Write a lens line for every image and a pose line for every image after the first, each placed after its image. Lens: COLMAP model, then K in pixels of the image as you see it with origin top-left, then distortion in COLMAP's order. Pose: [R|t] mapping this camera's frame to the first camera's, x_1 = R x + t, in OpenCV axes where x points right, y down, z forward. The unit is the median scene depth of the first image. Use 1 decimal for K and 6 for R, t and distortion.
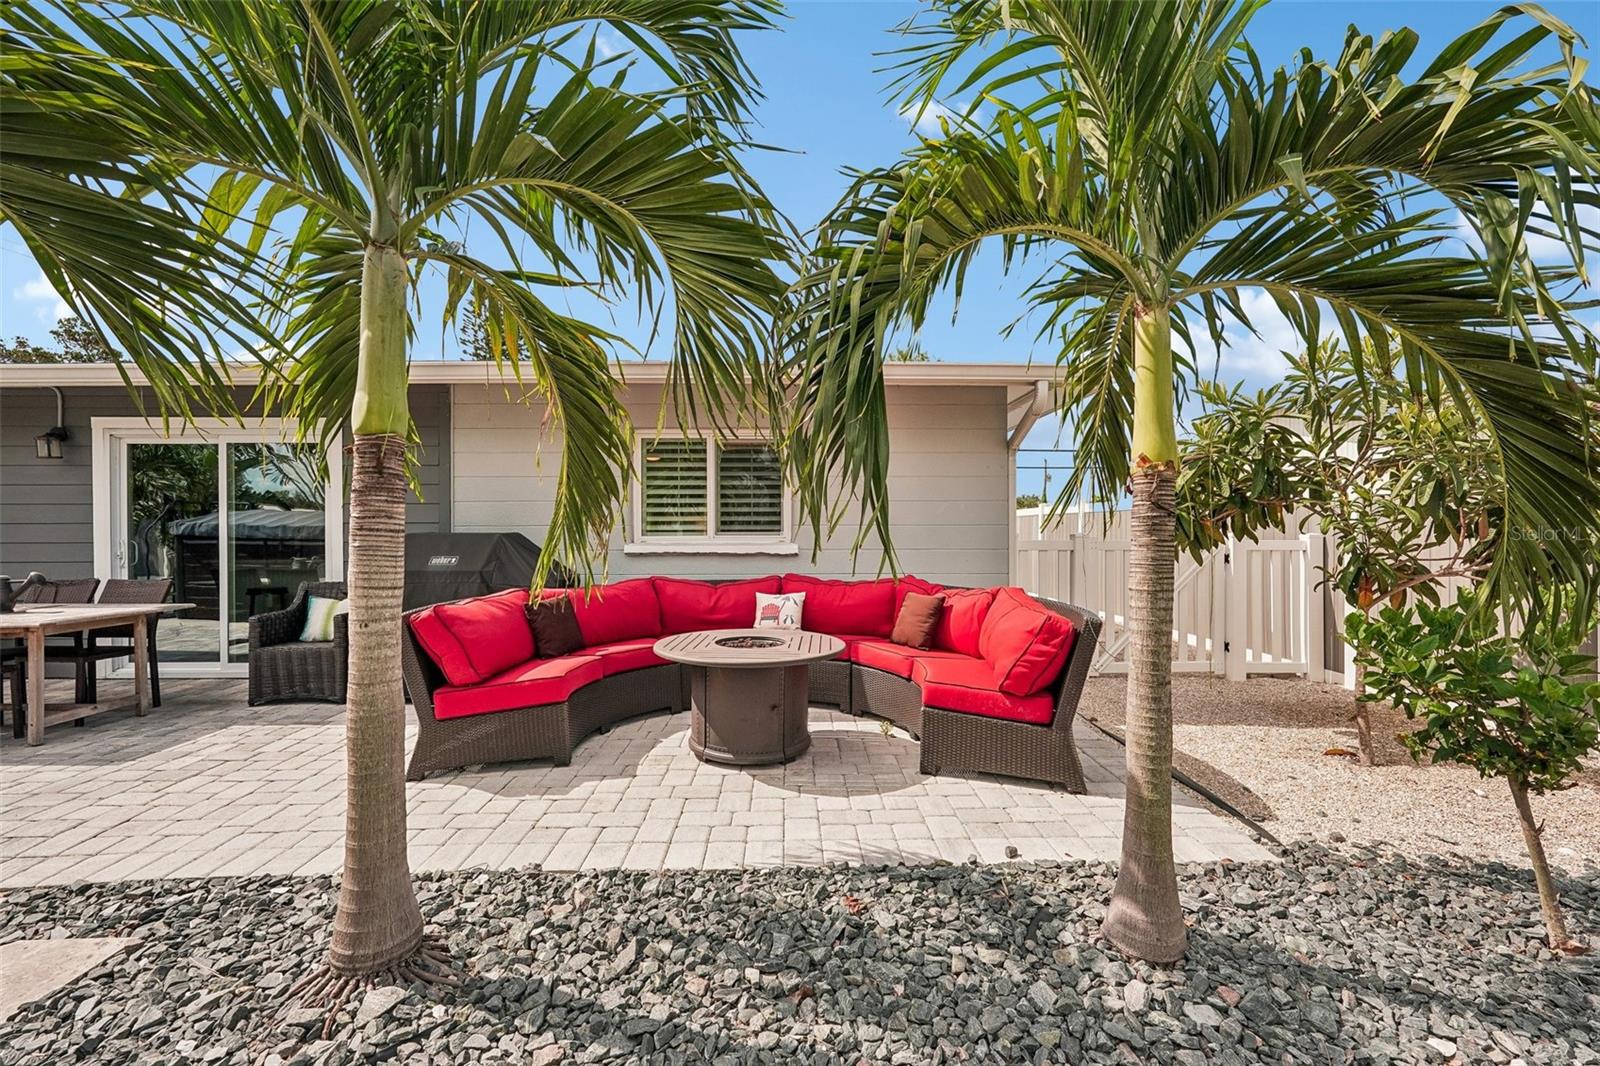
lens RADIAL K [[720.0, 0, 812.3], [0, 720.0, 537.5], [0, 0, 1]] dist [0.002858, 0.000088]
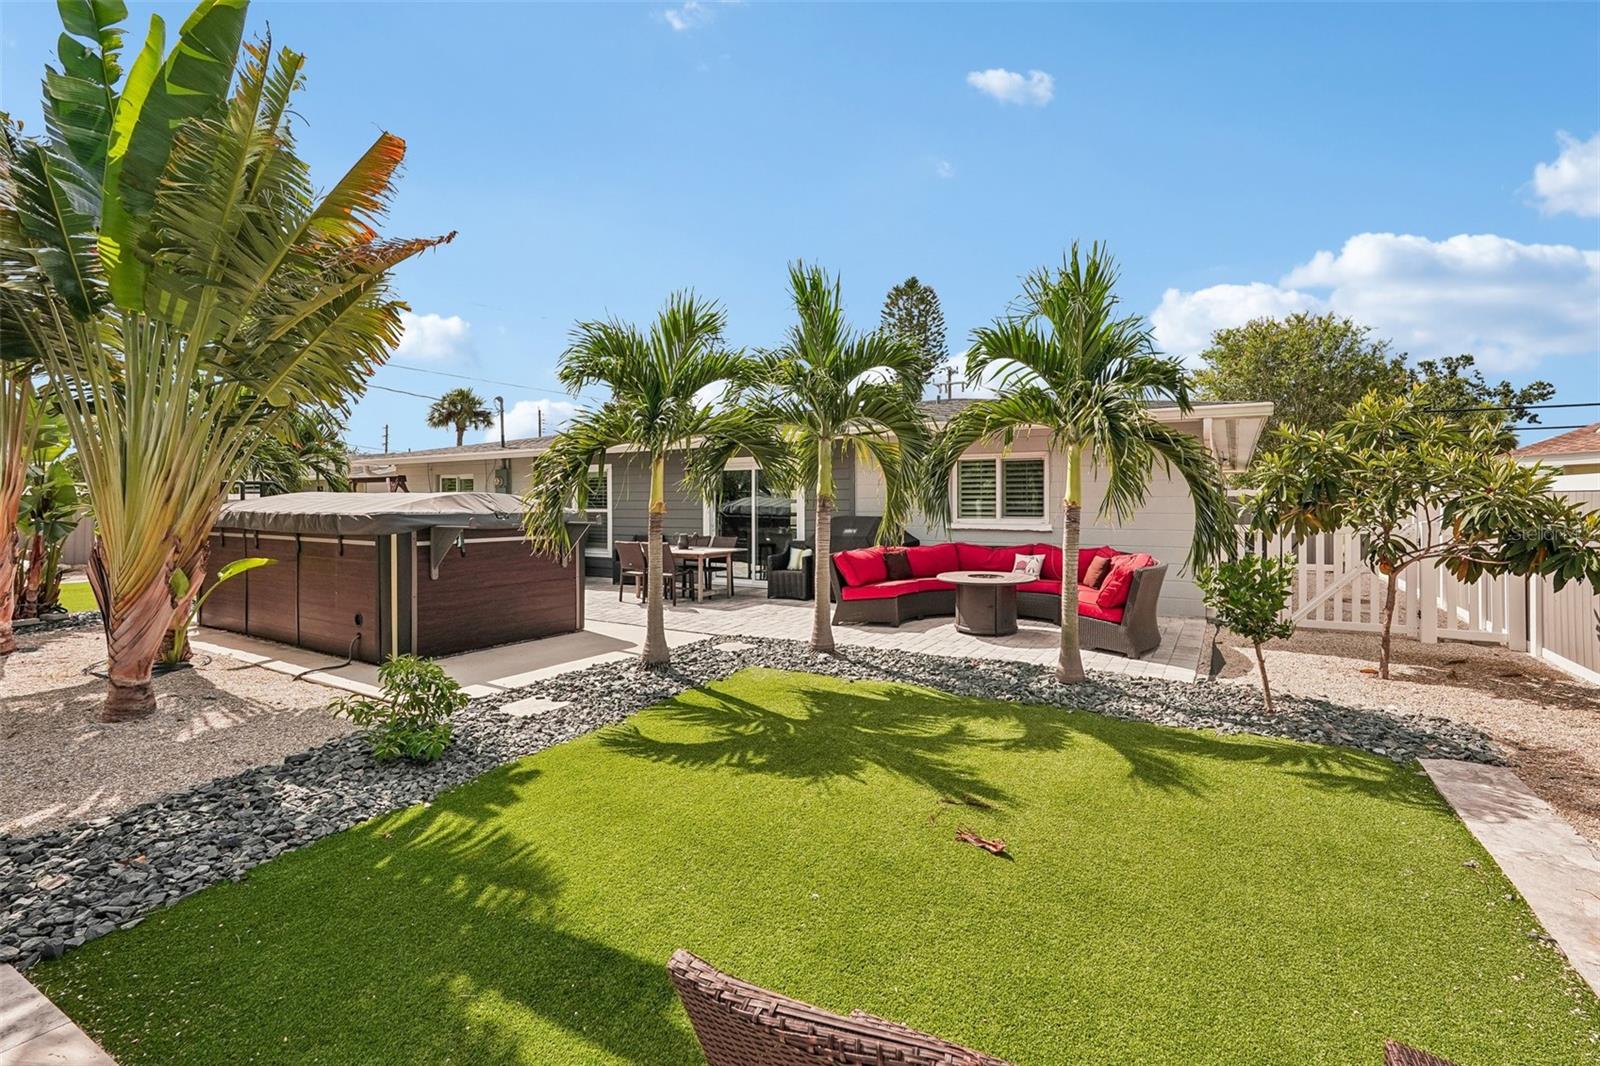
lens RADIAL K [[720.0, 0, 802.4], [0, 720.0, 507.0], [0, 0, 1]] dist [0.002858, 0.000088]
pose [[0.845347, 0.002565, -0.534211, 0.435440], [-0.003416, 0.999994, -0.000604, -0.032341], [0.534206, 0.002335, 0.845351, -0.740665]]
